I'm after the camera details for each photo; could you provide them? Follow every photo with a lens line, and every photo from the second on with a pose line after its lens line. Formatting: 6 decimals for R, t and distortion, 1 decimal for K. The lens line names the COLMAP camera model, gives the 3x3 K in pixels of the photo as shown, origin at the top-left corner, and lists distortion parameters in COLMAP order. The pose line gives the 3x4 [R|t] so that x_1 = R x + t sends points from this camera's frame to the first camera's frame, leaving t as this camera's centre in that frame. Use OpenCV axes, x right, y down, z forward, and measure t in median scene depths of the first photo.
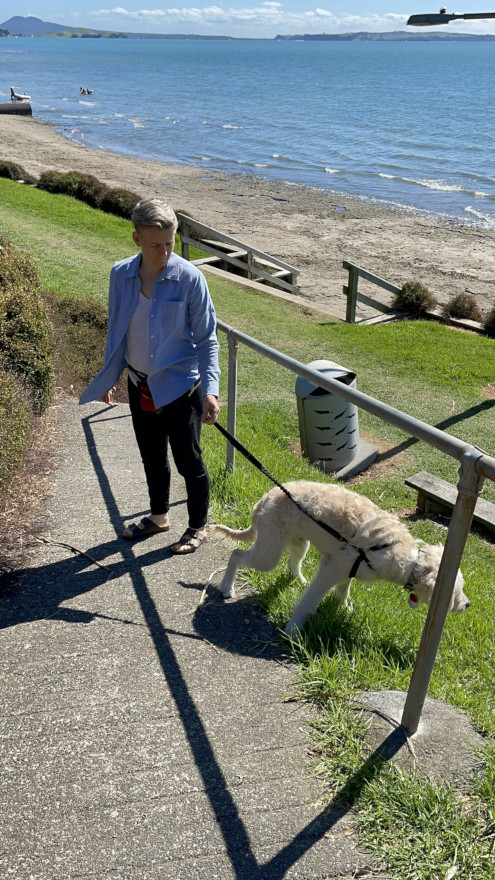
lens RADIAL K [[836.5, 0, 263.3], [0, 836.5, 436.1], [0, 0, 1]] dist [0.068048, -0.076485]
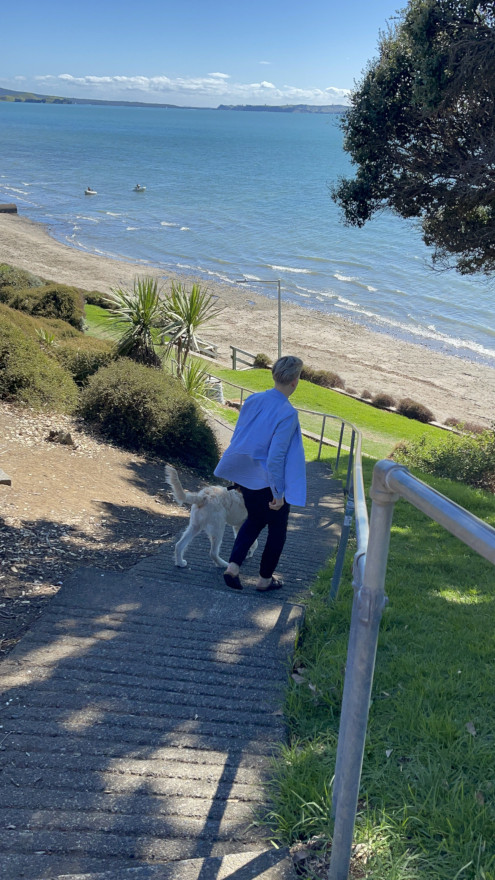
lens RADIAL K [[840.7, 0, 254.0], [0, 840.7, 436.3], [0, 0, 1]] dist [0.085968, -0.138314]
pose [[0.998717, -0.008687, 0.049891, 0.034674], [0.012194, 0.997443, -0.070415, 0.212801], [-0.049152, 0.070933, 0.996269, -1.316422]]
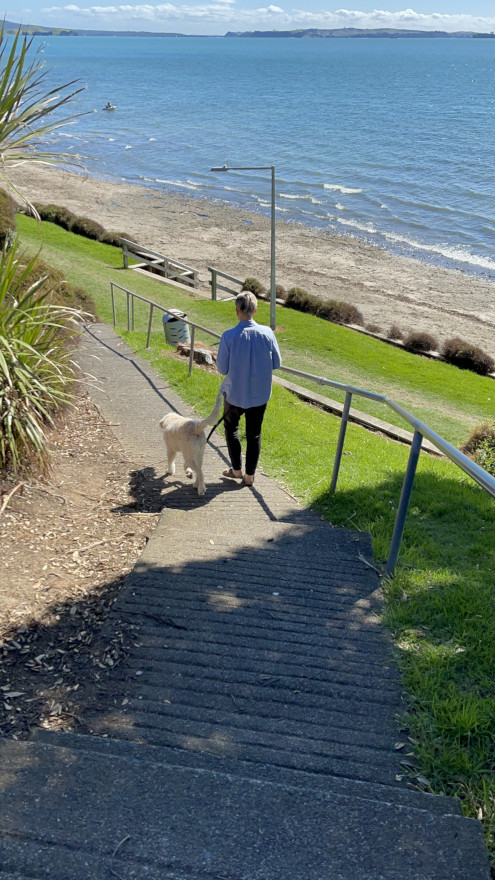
lens RADIAL K [[841.2, 0, 210.2], [0, 841.2, 424.6], [0, 0, 1]] dist [0.093477, -0.150457]
pose [[0.999947, -0.005838, -0.008470, 0.100294], [0.005745, 0.999923, -0.011022, 0.143745], [0.008534, 0.010973, 0.999903, -0.770581]]
